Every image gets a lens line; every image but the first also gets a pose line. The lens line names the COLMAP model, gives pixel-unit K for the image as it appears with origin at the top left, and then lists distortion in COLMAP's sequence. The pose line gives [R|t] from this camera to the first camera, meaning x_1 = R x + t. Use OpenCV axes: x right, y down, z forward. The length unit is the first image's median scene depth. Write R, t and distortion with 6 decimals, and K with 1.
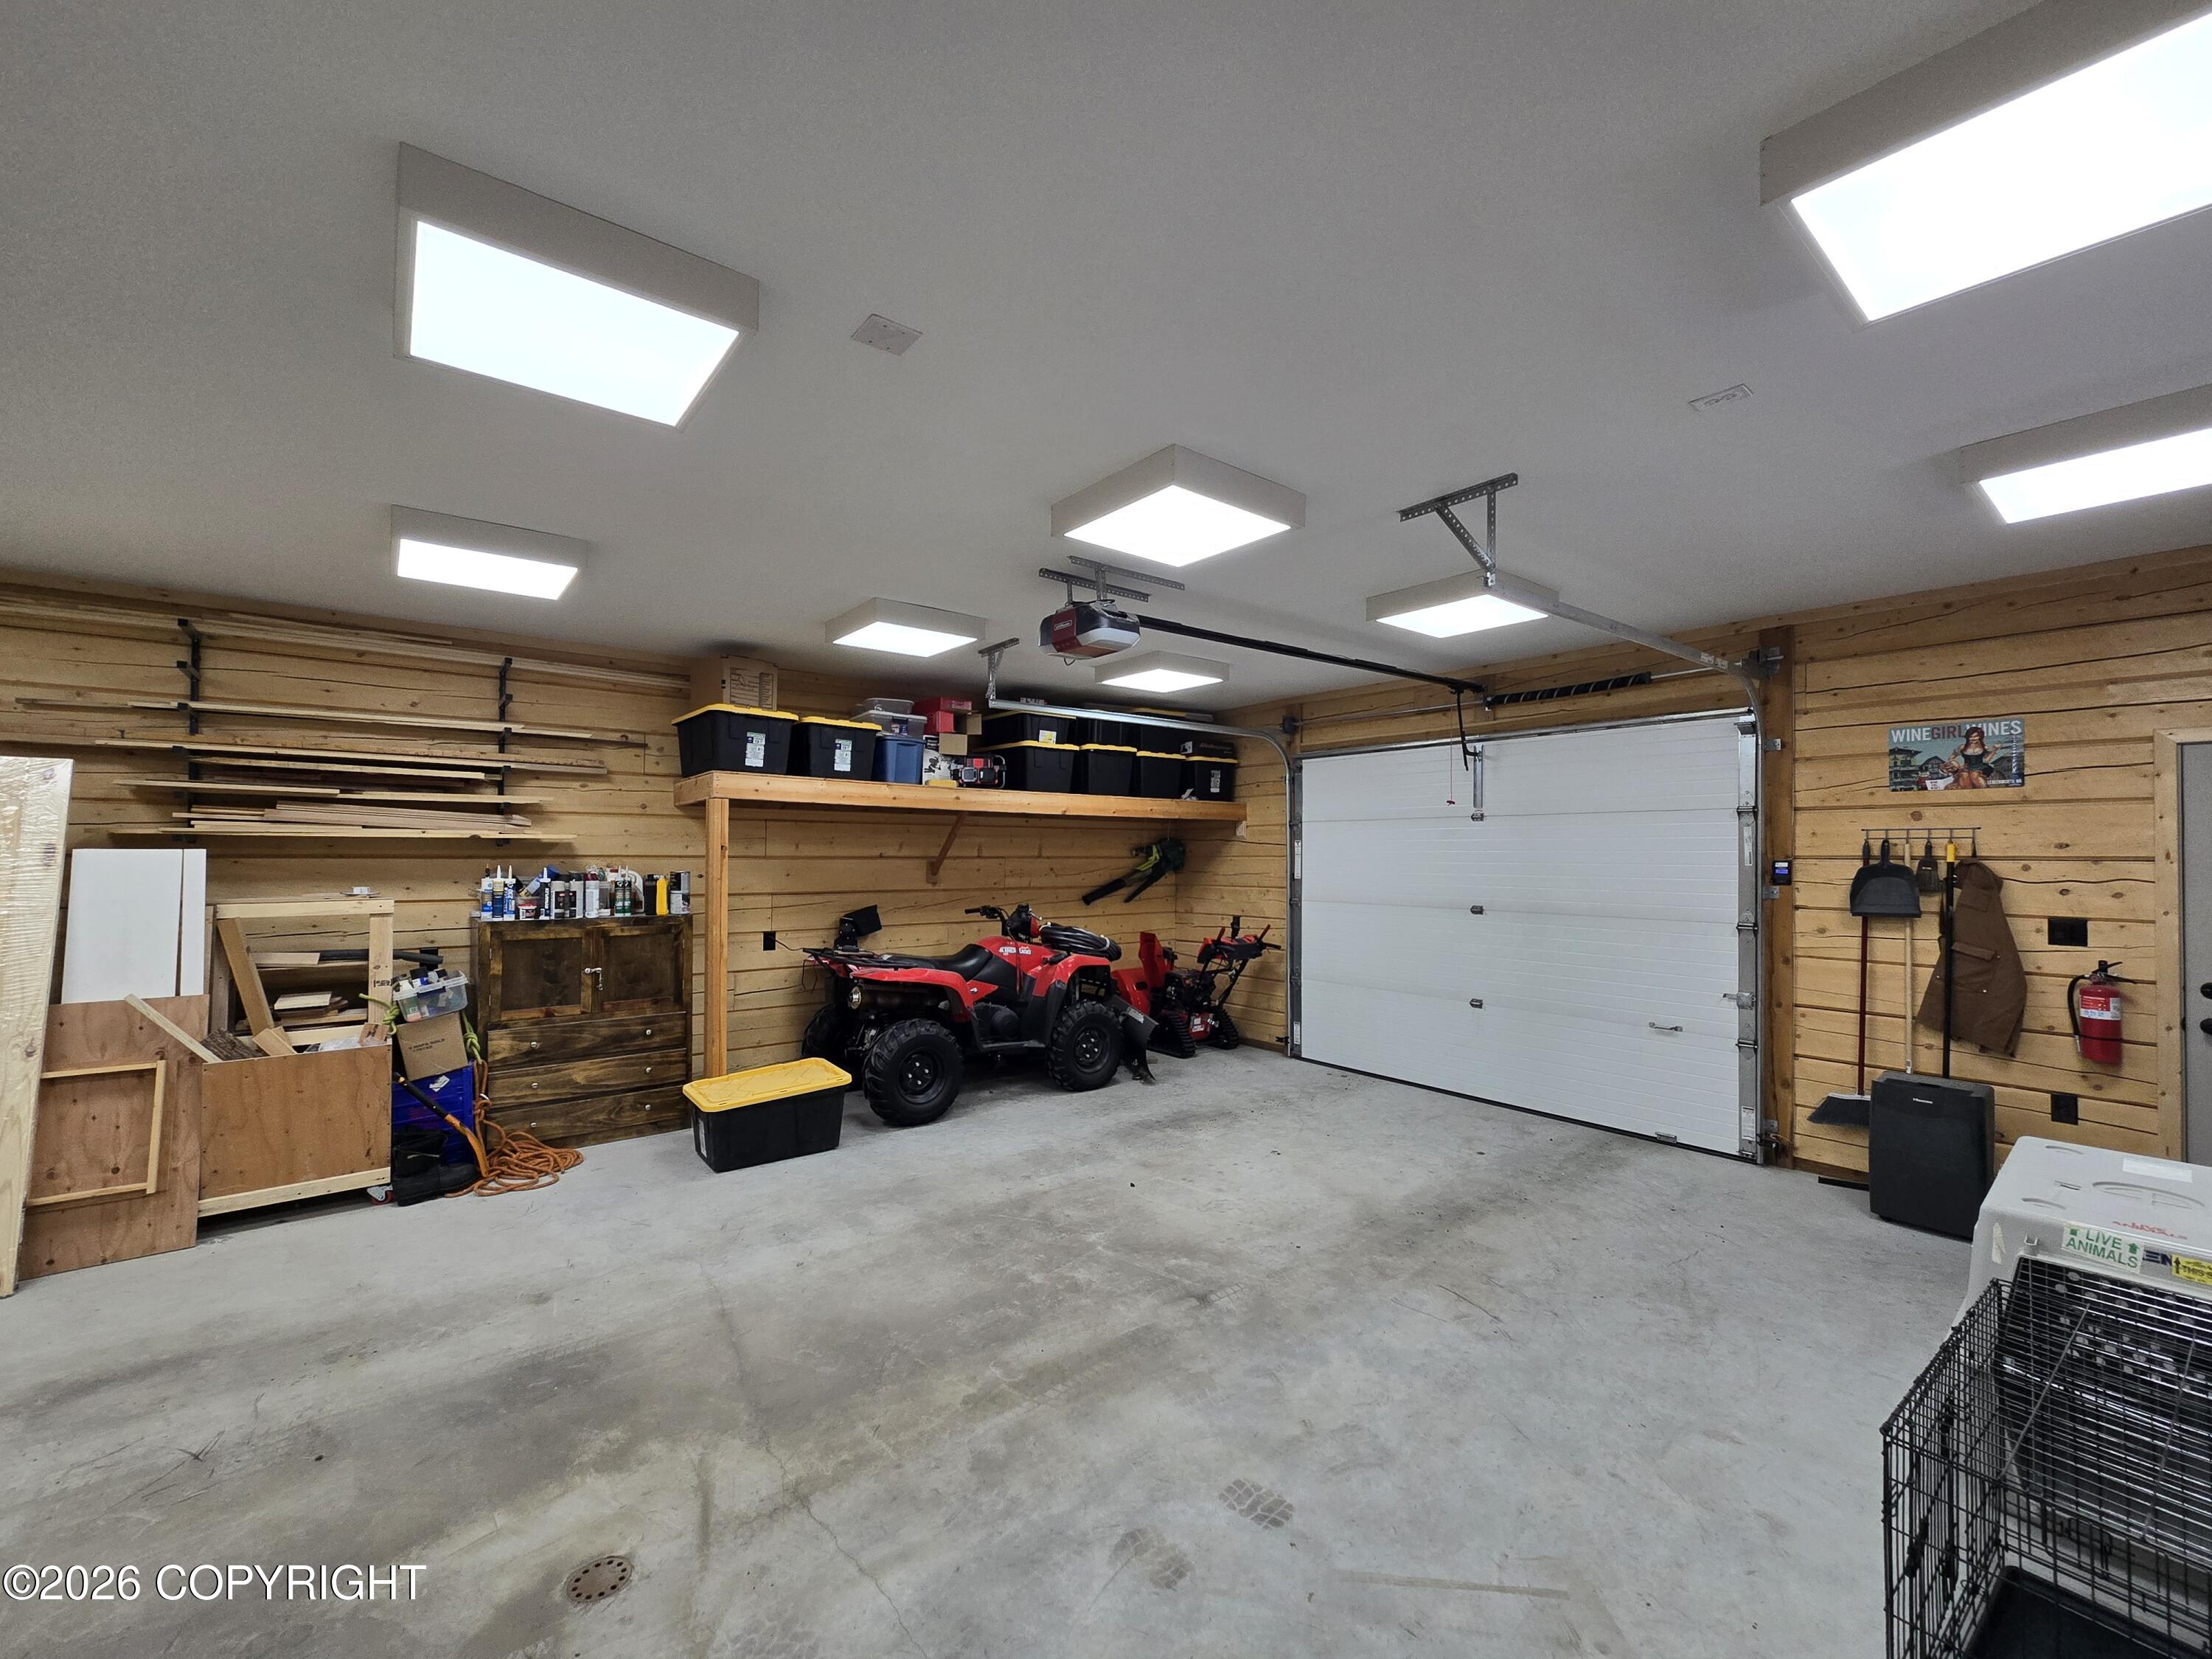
lens RADIAL K [[909.5, 0, 1108.9], [0, 909.5, 851.4], [0, 0, 1]] dist [0.010981, -0.000003]
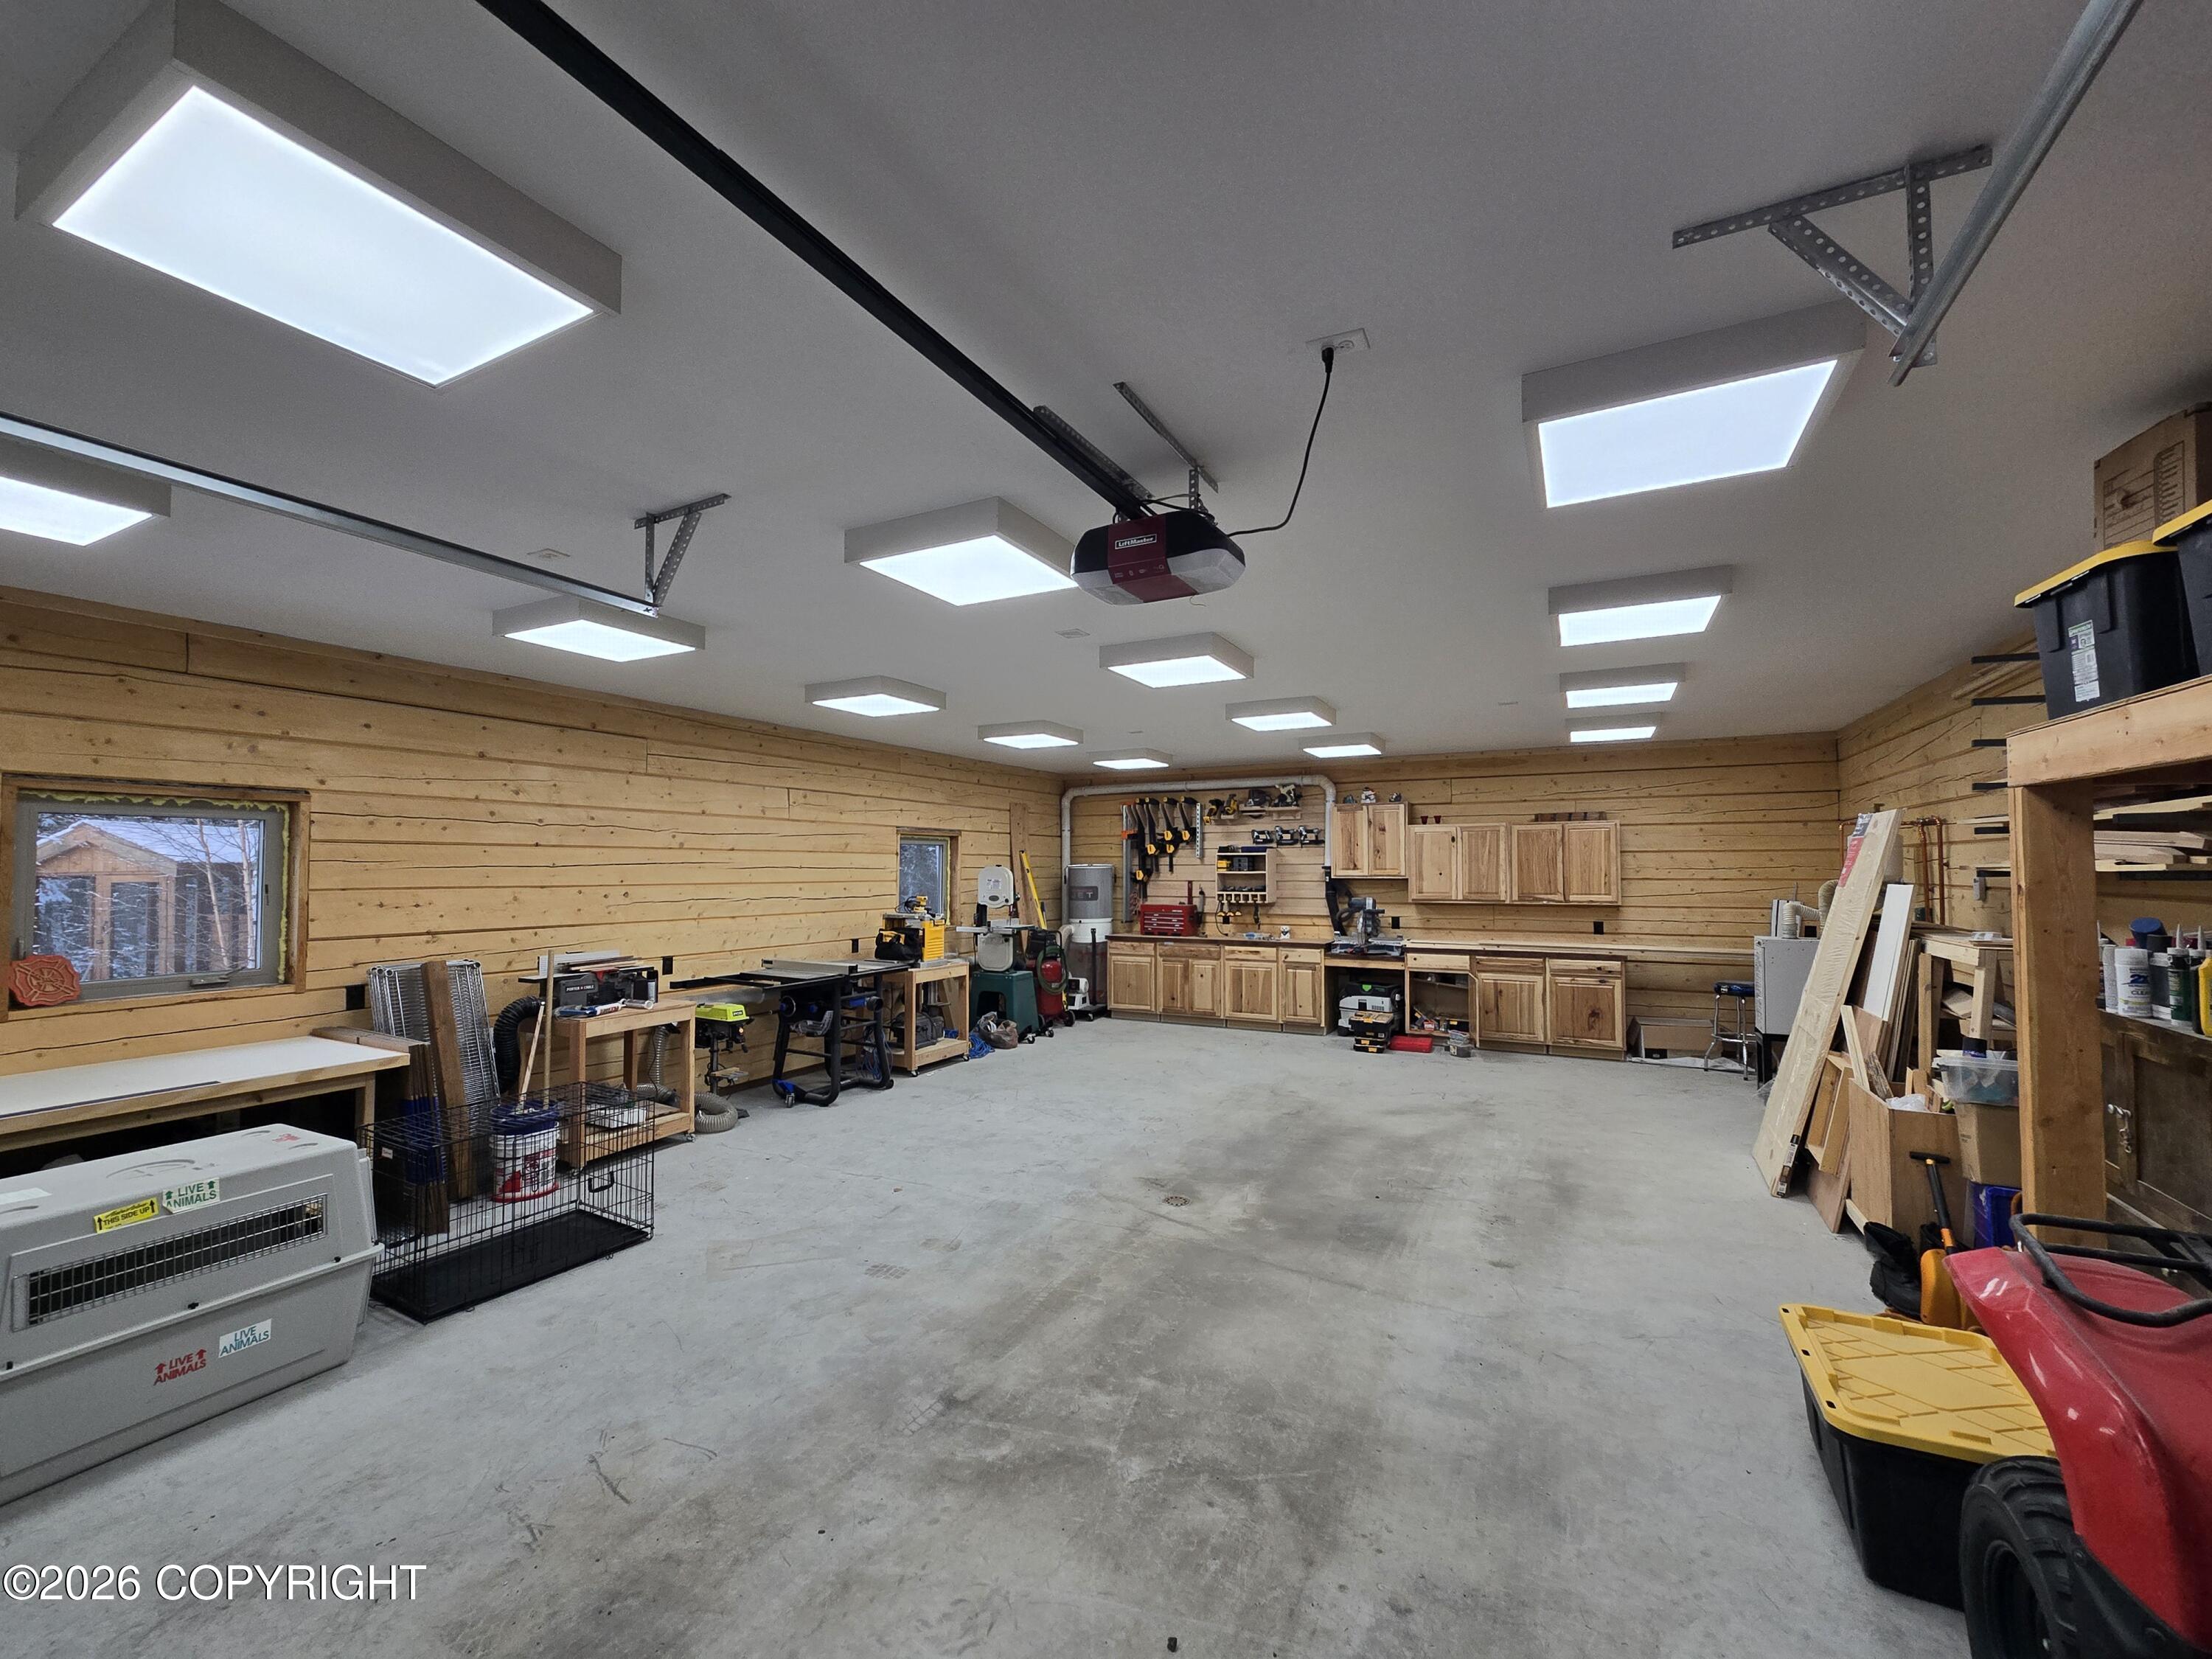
lens RADIAL K [[909.5, 0, 1108.9], [0, 909.5, 851.4], [0, 0, 1]] dist [0.010981, -0.000003]
pose [[-0.918176, -0.010873, -0.396025, 0.340927], [-0.001971, 0.999736, -0.022877, -0.019826], [0.396169, -0.020225, -0.917955, 2.019689]]
